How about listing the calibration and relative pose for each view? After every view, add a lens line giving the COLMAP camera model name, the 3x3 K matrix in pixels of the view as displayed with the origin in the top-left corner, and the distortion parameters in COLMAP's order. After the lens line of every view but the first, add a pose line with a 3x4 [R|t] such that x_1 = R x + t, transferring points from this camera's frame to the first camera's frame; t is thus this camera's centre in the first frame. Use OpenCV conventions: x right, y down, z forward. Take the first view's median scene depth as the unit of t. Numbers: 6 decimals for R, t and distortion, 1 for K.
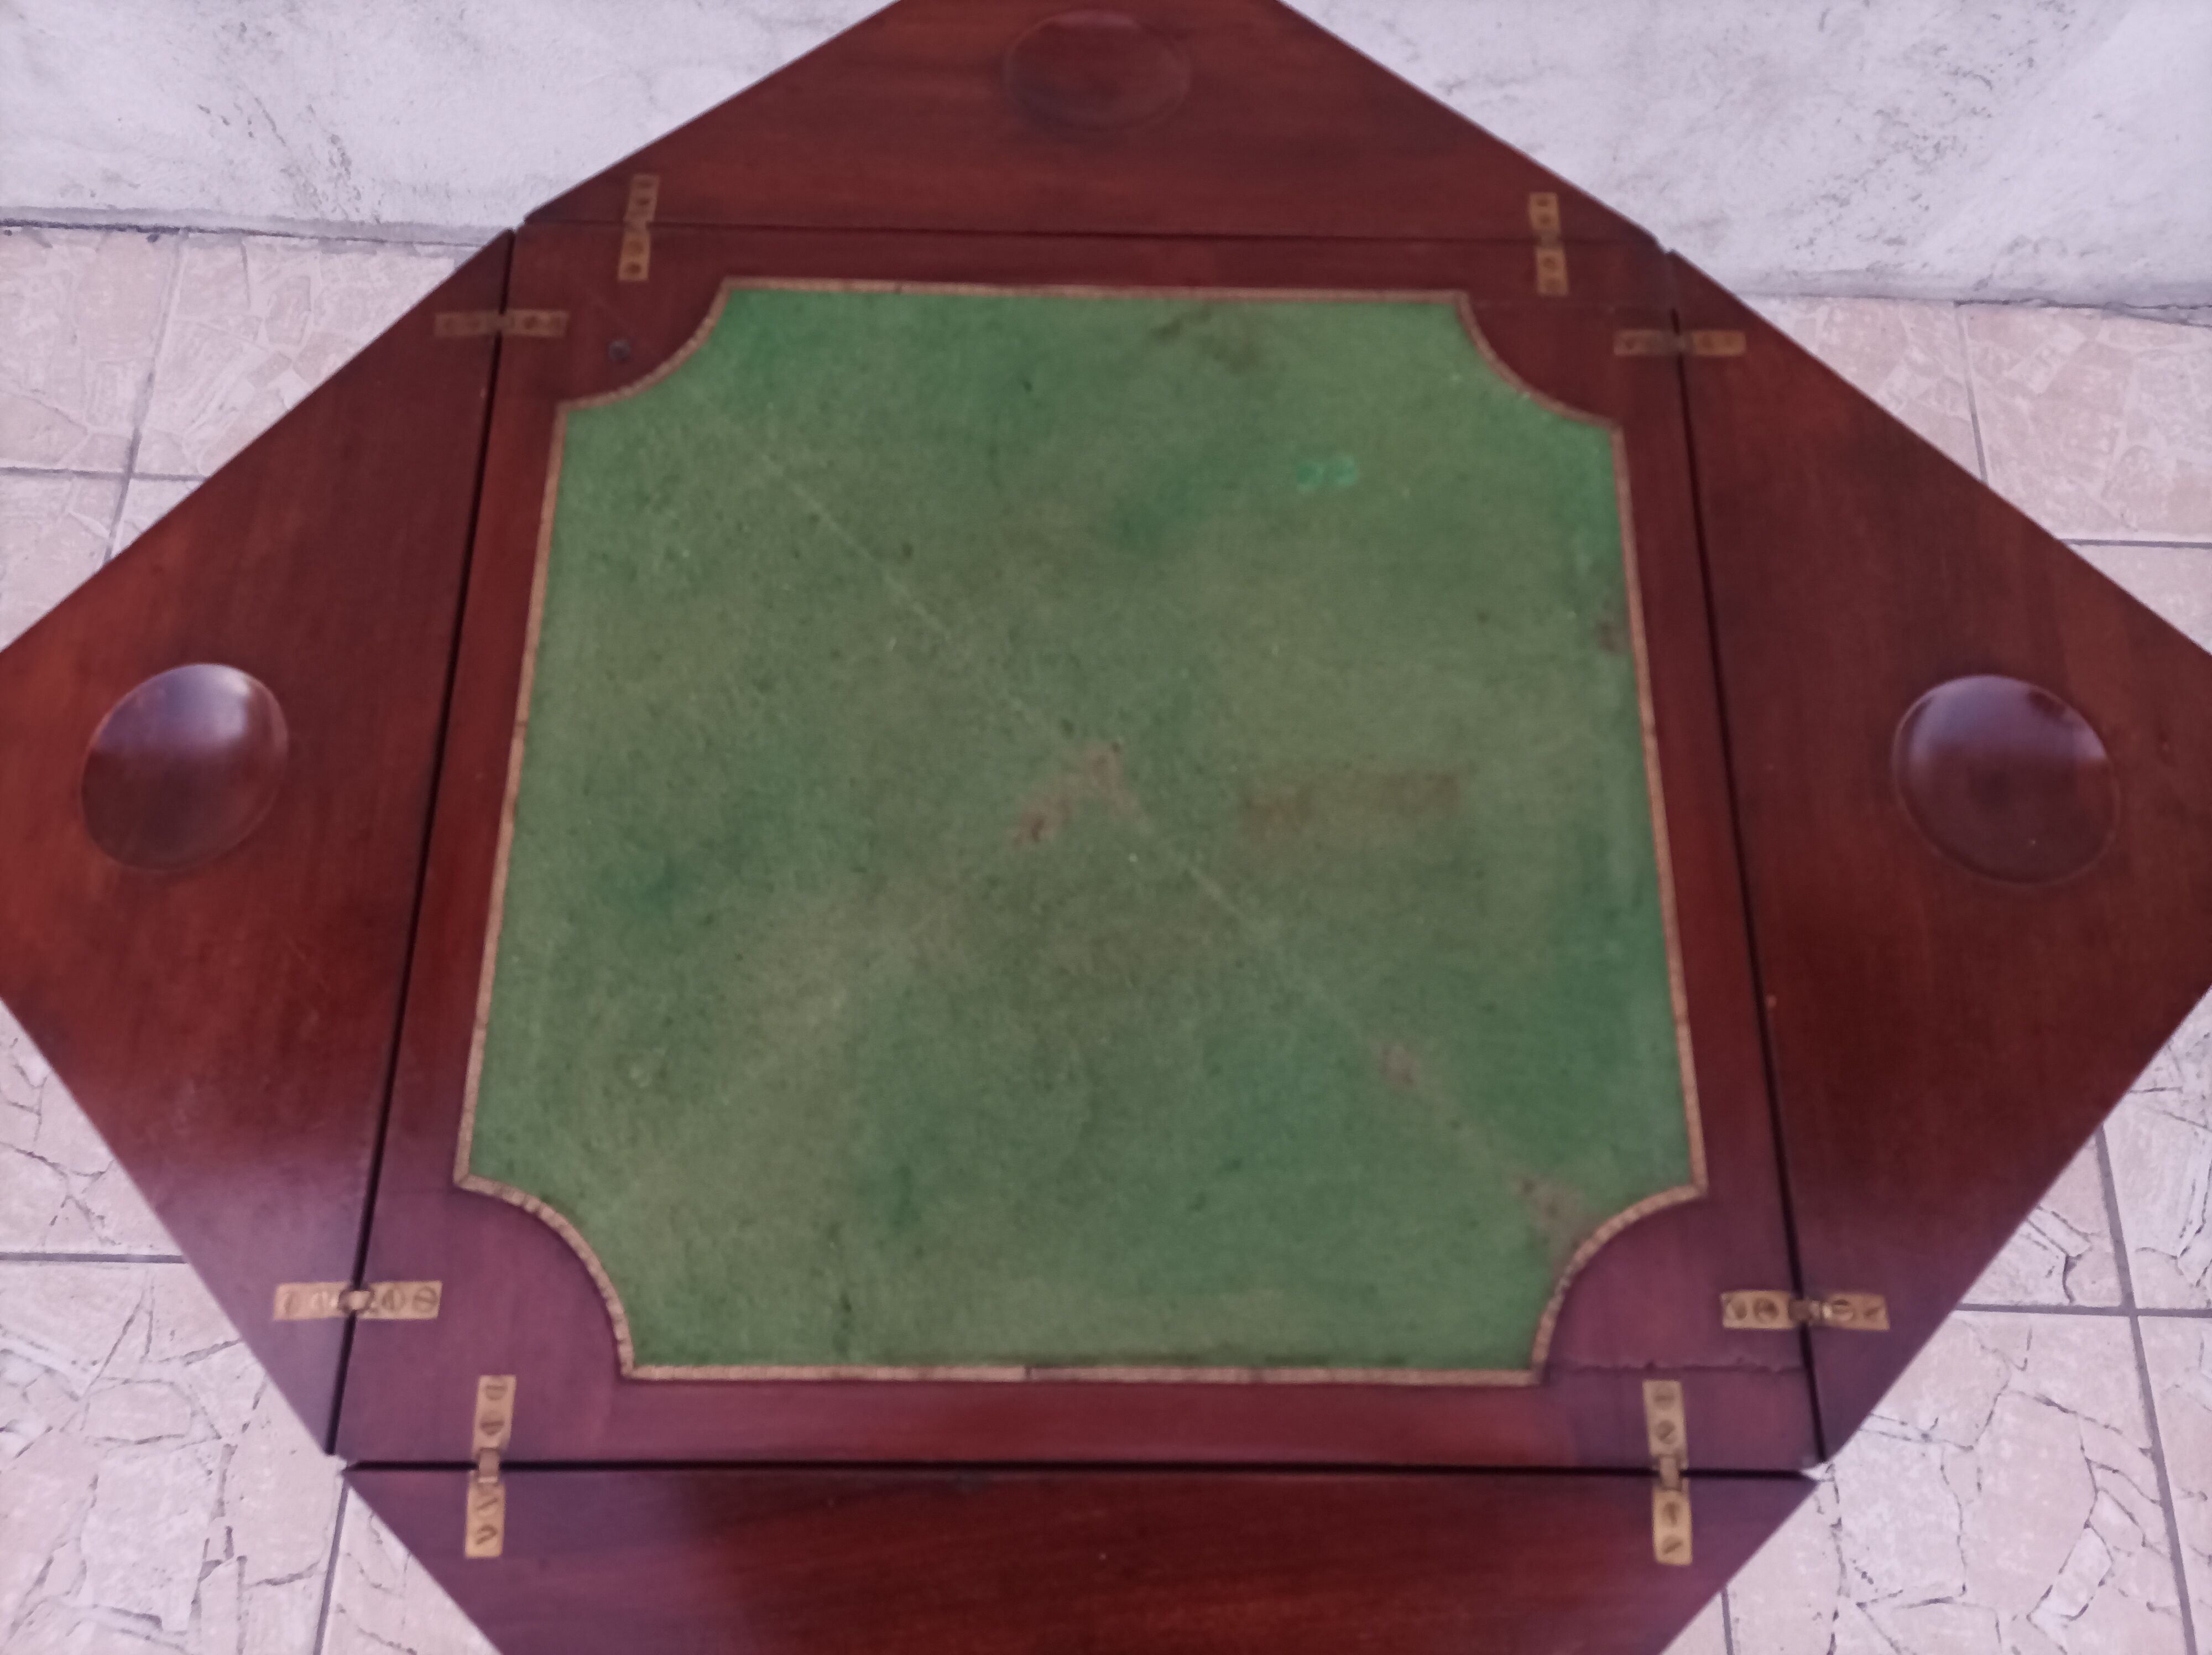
lens RADIAL K [[1627.8, 0, 1106.0], [0, 1627.8, 827.5], [0, 0, 1]] dist [-0.002532, 0.001402]
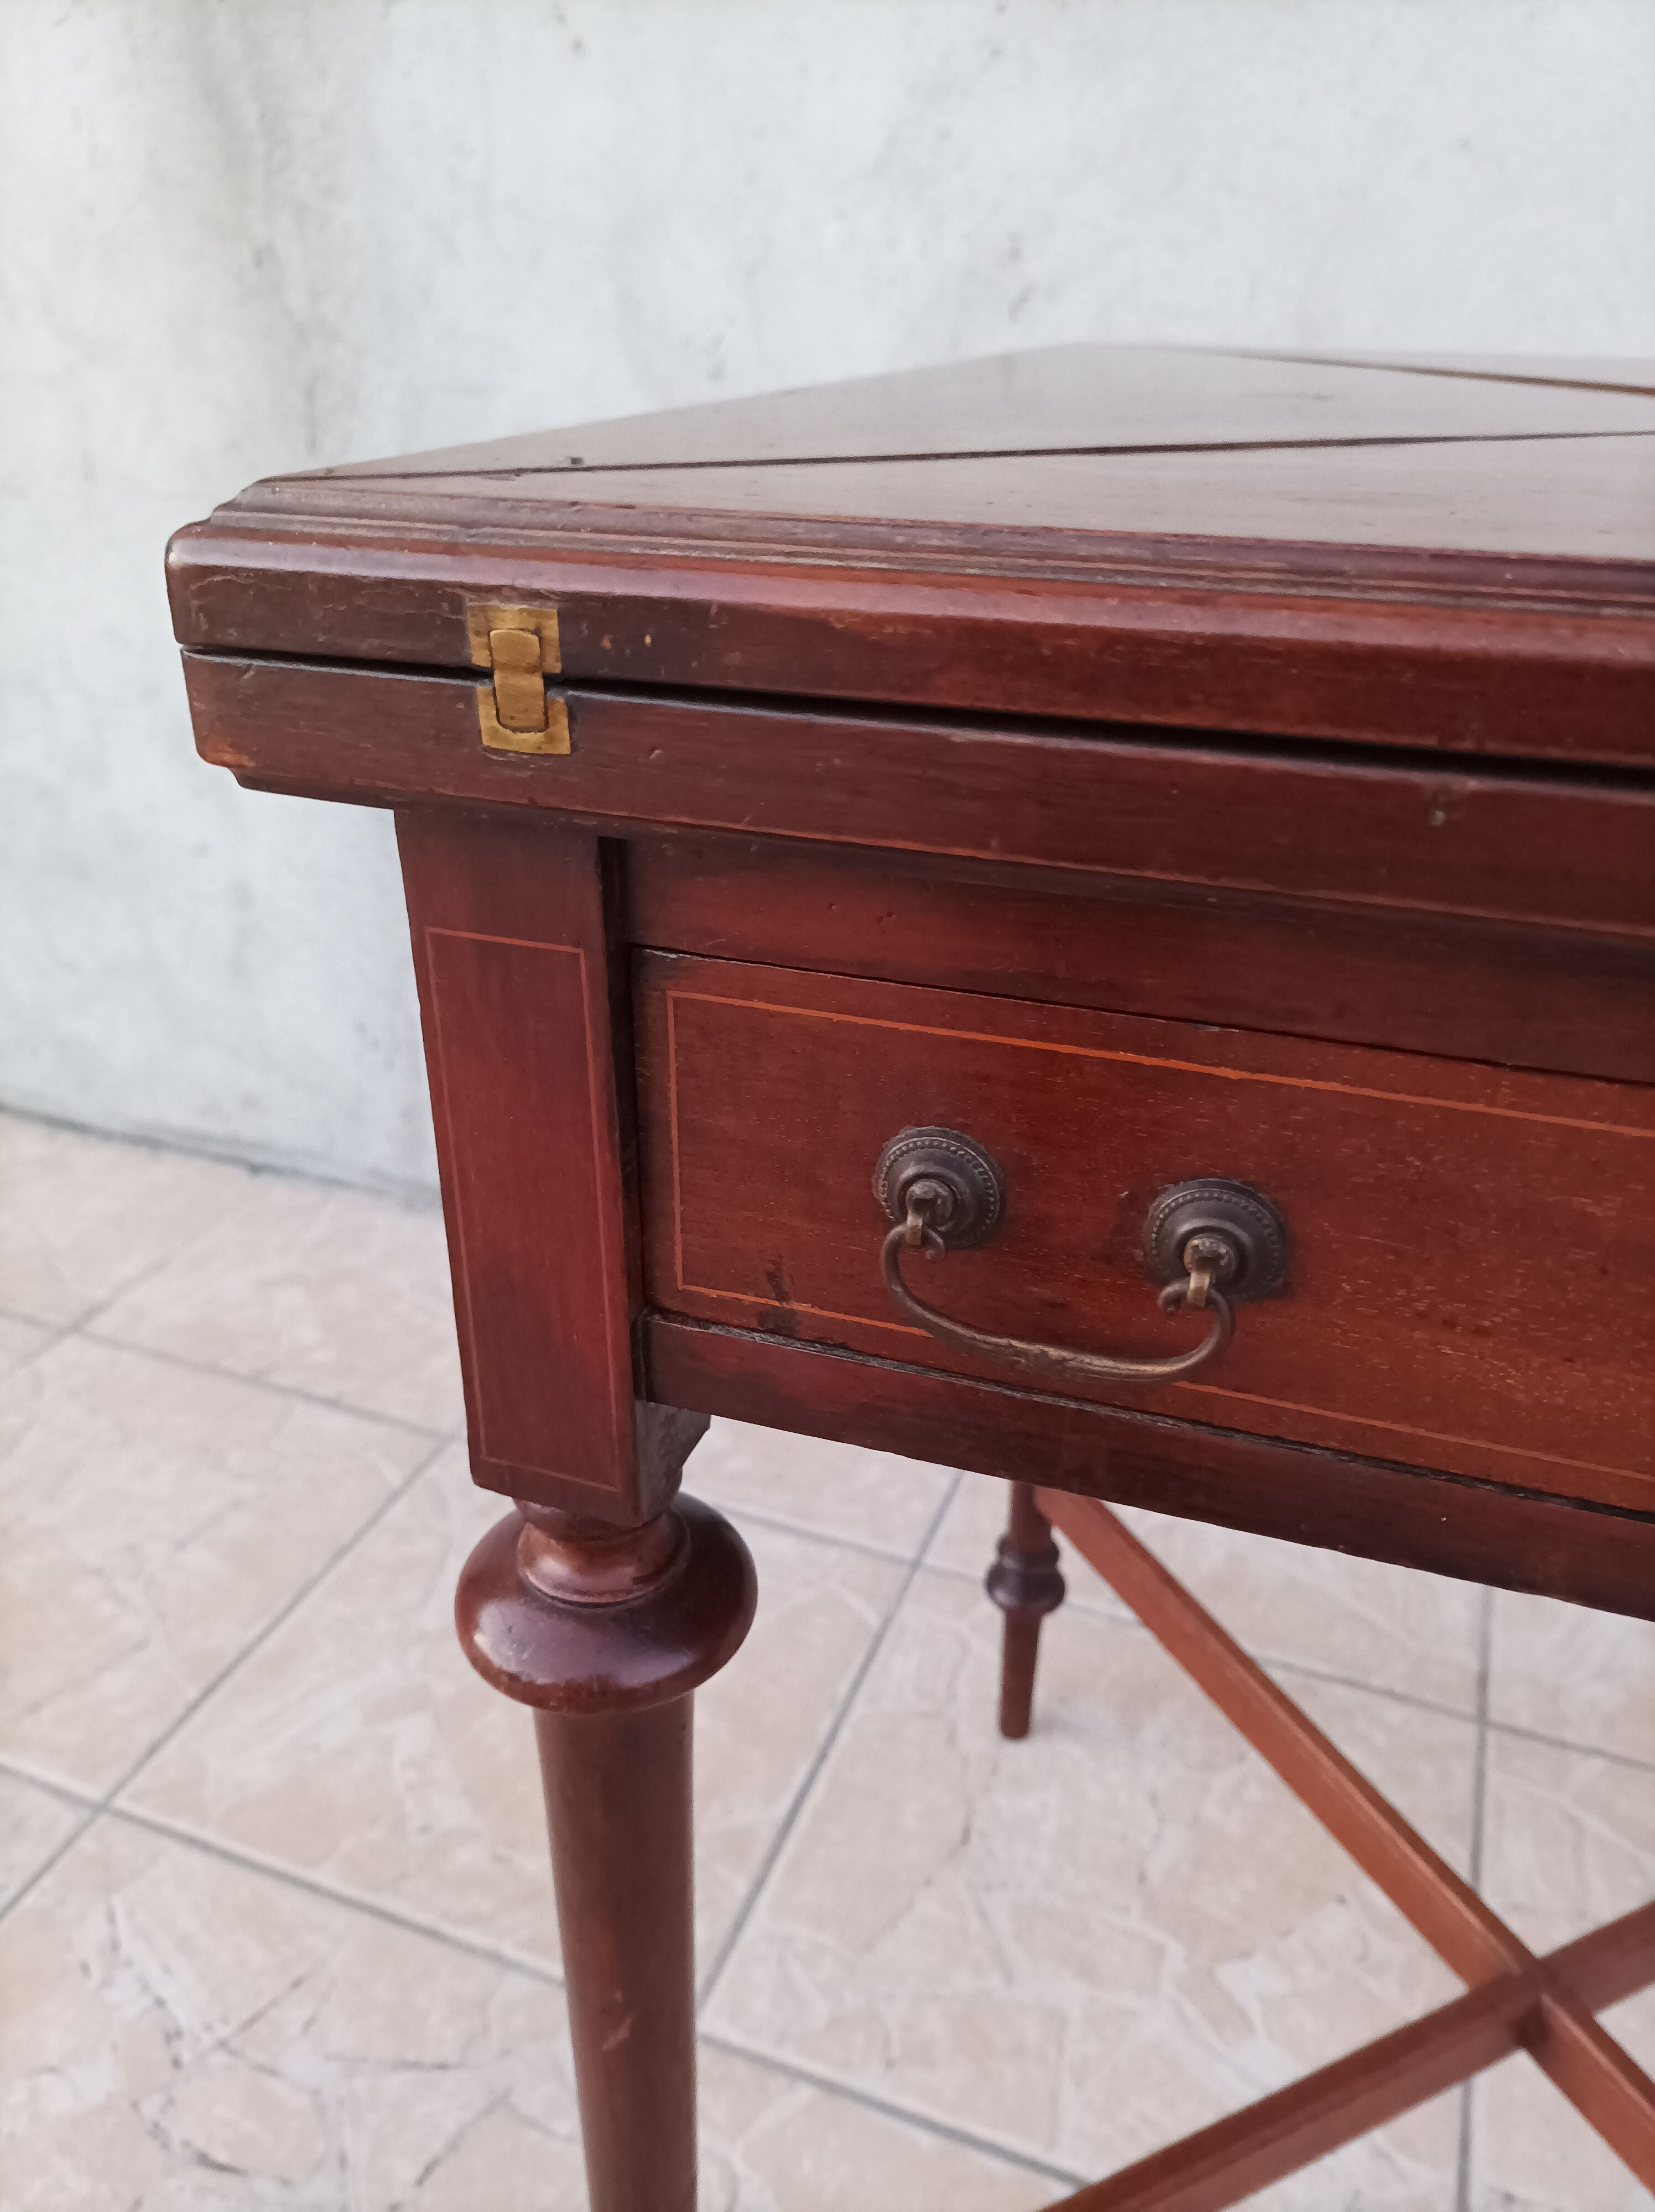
lens RADIAL K [[1655.7, 0, 816.8], [0, 1655.7, 1111.6], [0, 0, 1]] dist [-0.006178, 0.002646]
pose [[0.938683, 0.146035, -0.312327, 0.016157], [-0.325687, 0.672847, -0.664232, 0.152456], [0.113147, 0.725224, 0.679152, 0.377561]]
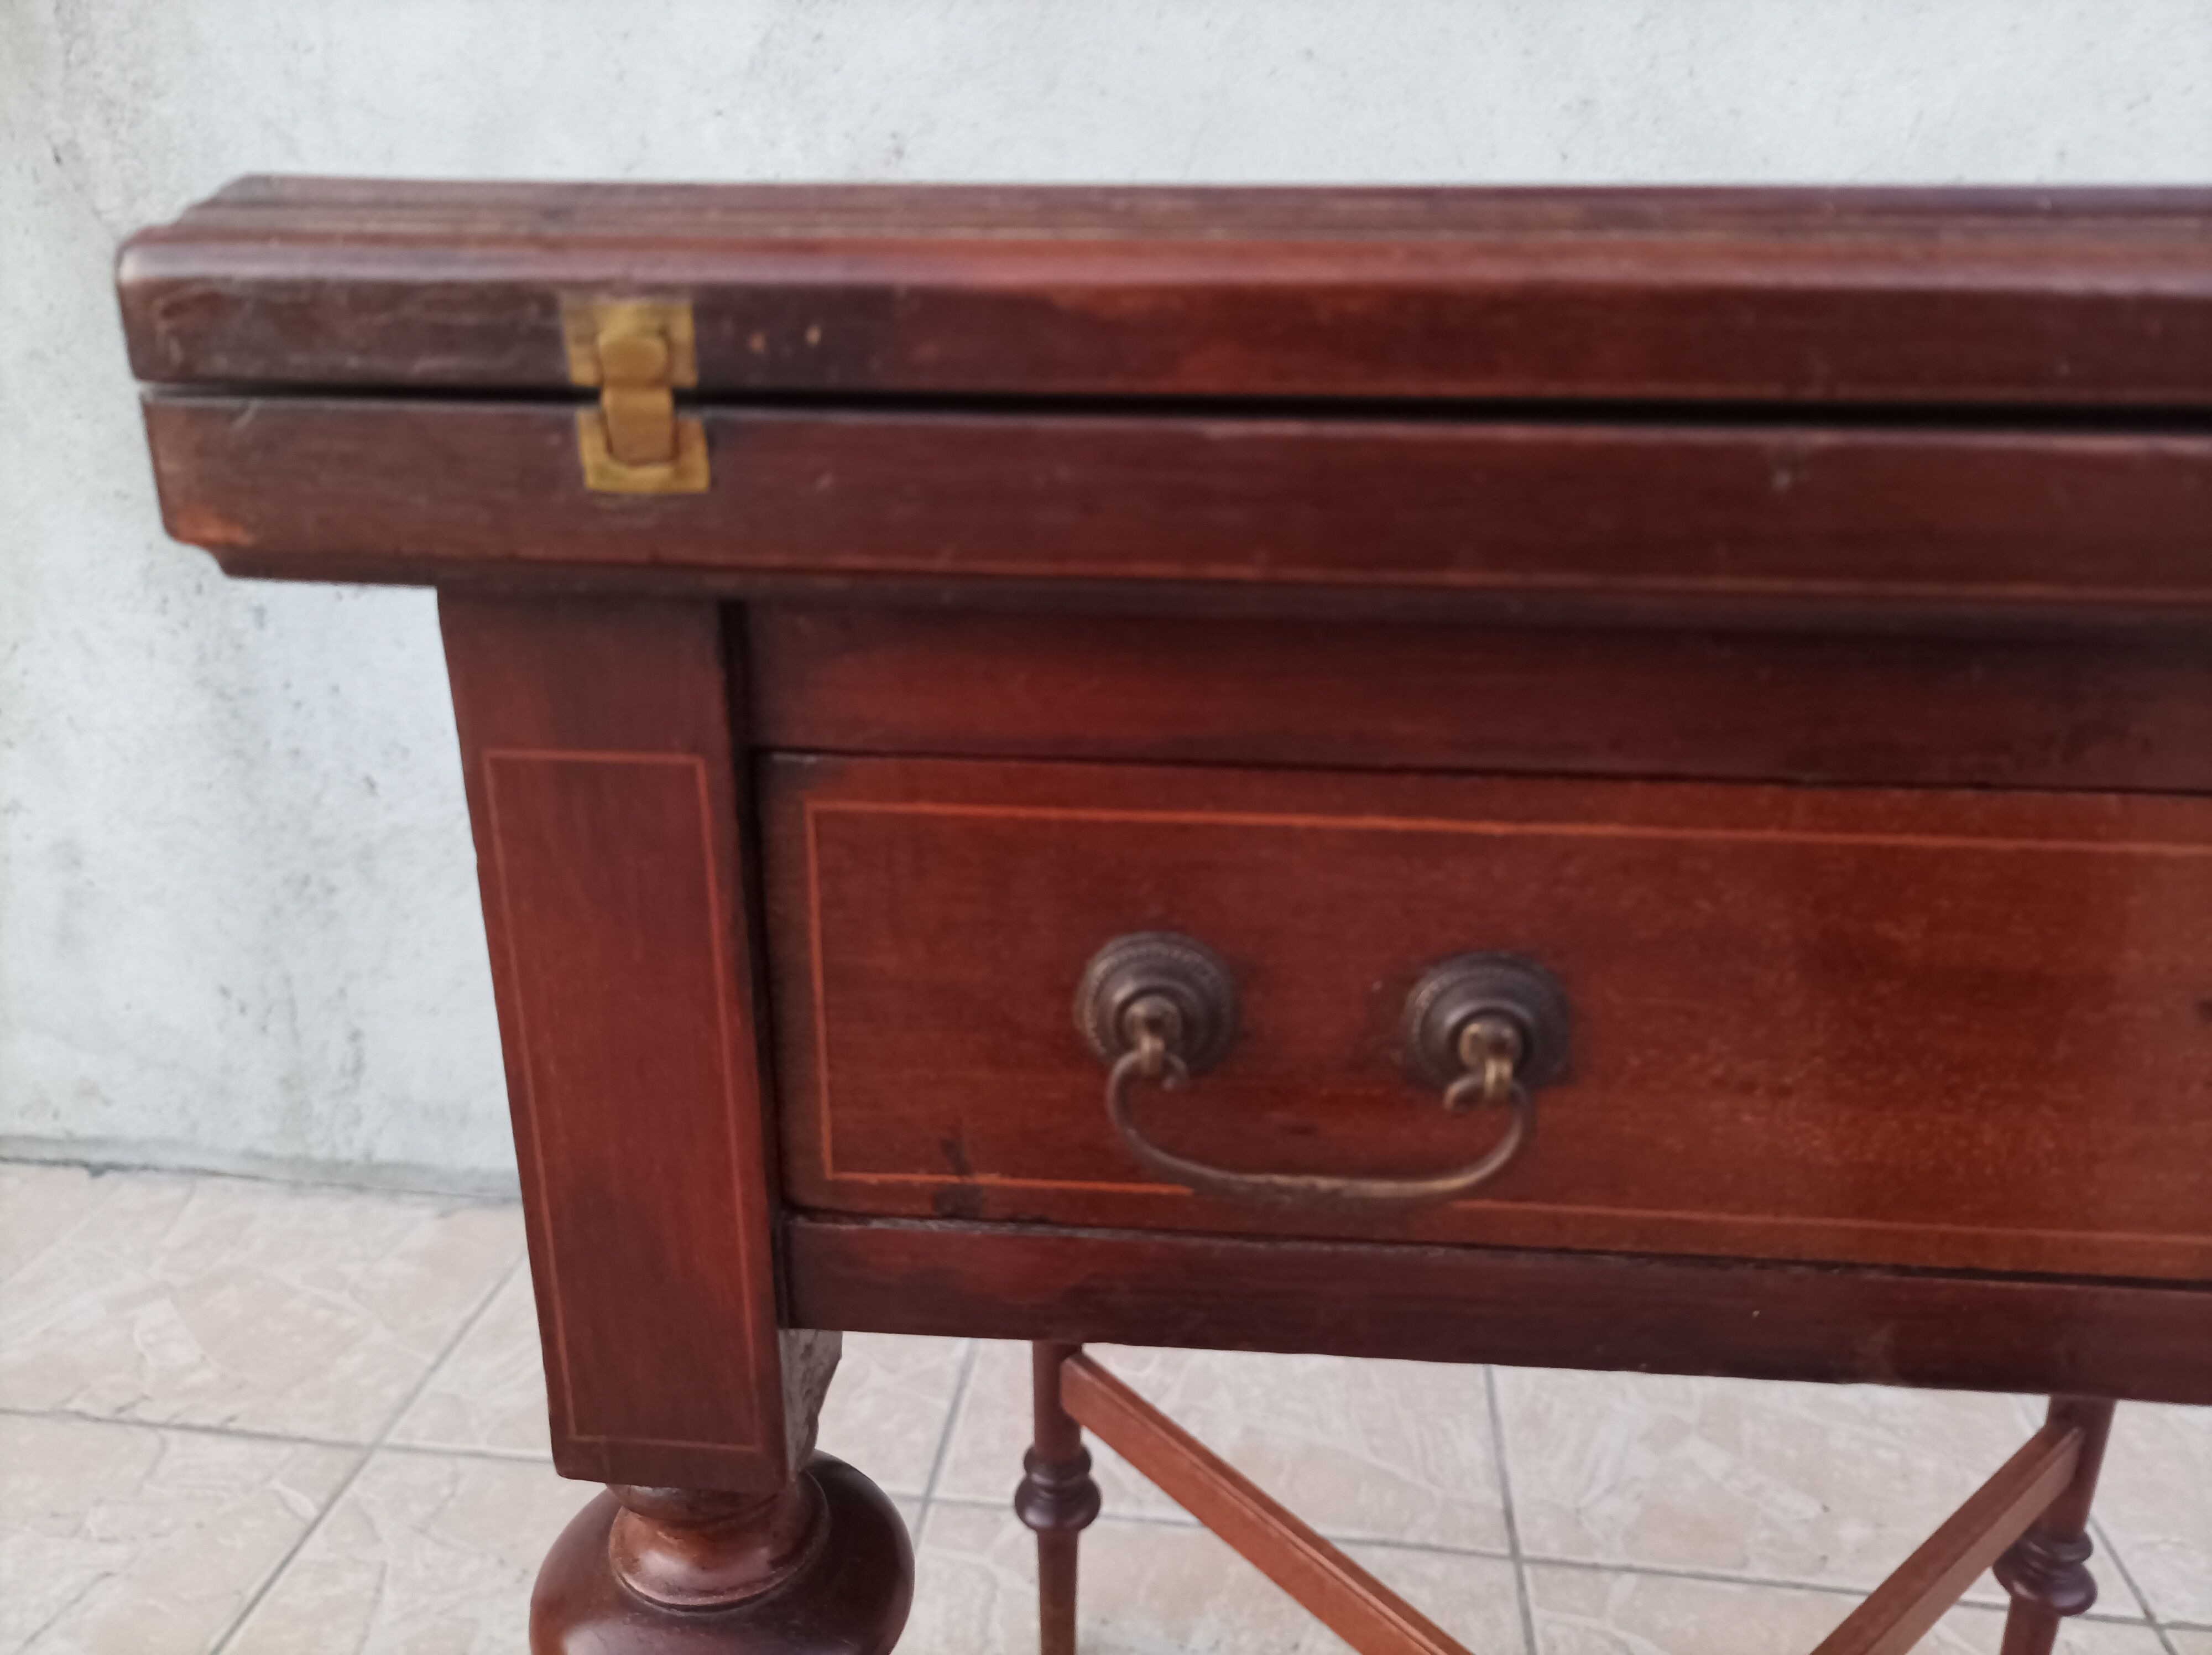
lens RADIAL K [[1655.7, 0, 1106.0], [0, 1655.7, 827.5], [0, 0, 1]] dist [-0.006178, 0.002646]
pose [[0.995373, 0.024802, -0.092832, -0.012220], [-0.088661, 0.609498, -0.787814, 0.144988], [0.037042, 0.792399, 0.608877, 0.398360]]
